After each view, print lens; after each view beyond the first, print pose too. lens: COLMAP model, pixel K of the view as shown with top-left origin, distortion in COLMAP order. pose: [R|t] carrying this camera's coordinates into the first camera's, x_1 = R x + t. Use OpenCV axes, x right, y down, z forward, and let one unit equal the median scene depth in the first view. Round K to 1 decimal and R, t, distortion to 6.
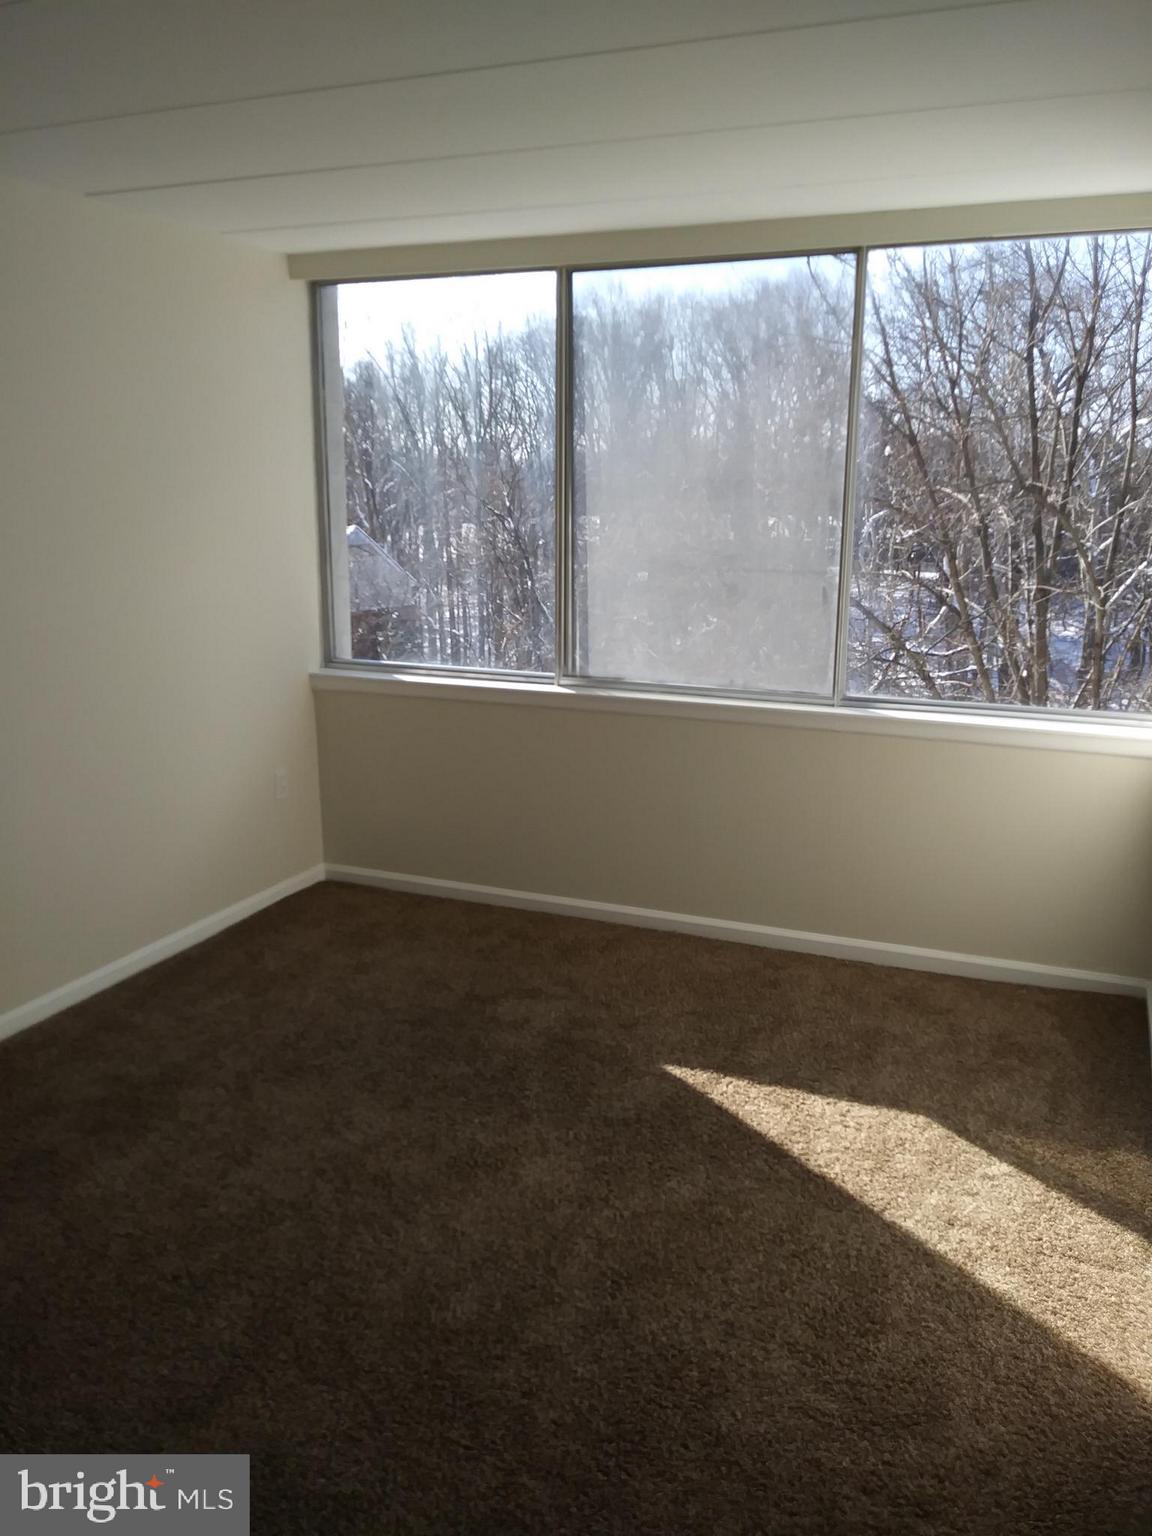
lens RADIAL K [[1246.7, 0, 579.1], [0, 1246.7, 762.4], [0, 0, 1]] dist [0.013038, -0.012981]
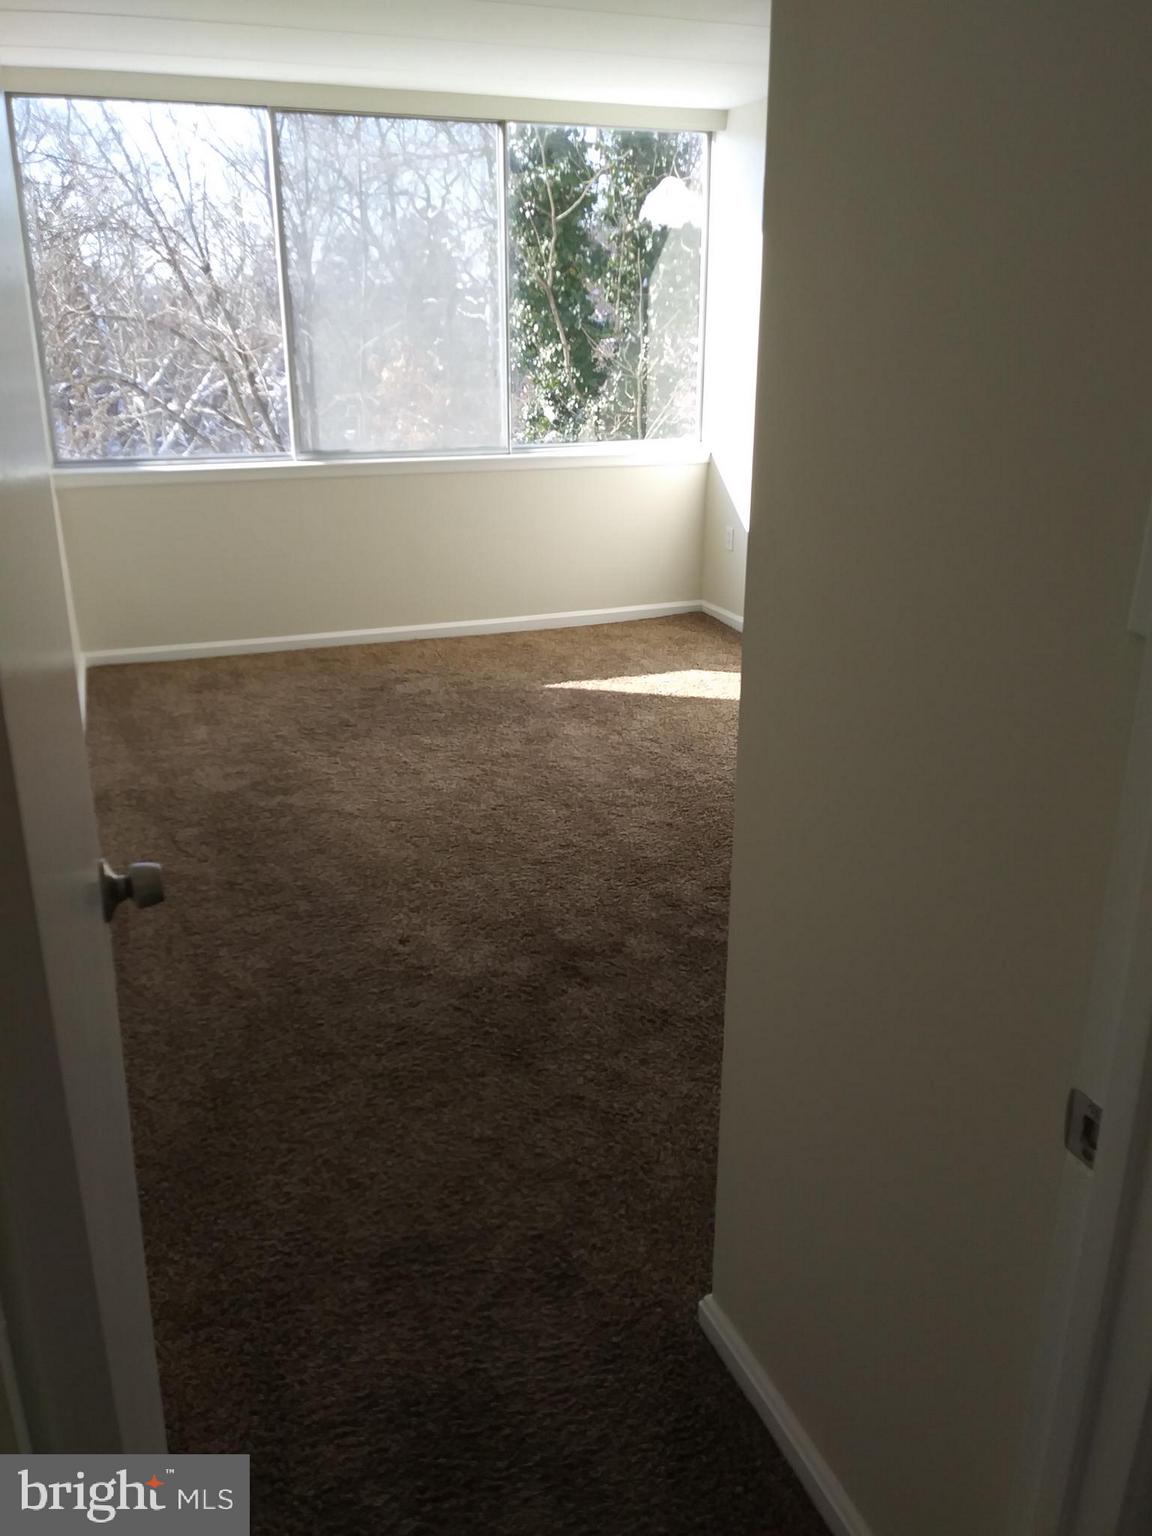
lens RADIAL K [[1246.7, 0, 579.1], [0, 1246.7, 762.4], [0, 0, 1]] dist [0.013038, -0.012981]
pose [[0.717797, -0.234520, 0.655567, -0.868570], [0.166968, 0.972070, 0.164927, 0.088265], [-0.675936, -0.008925, 0.736907, -0.131901]]
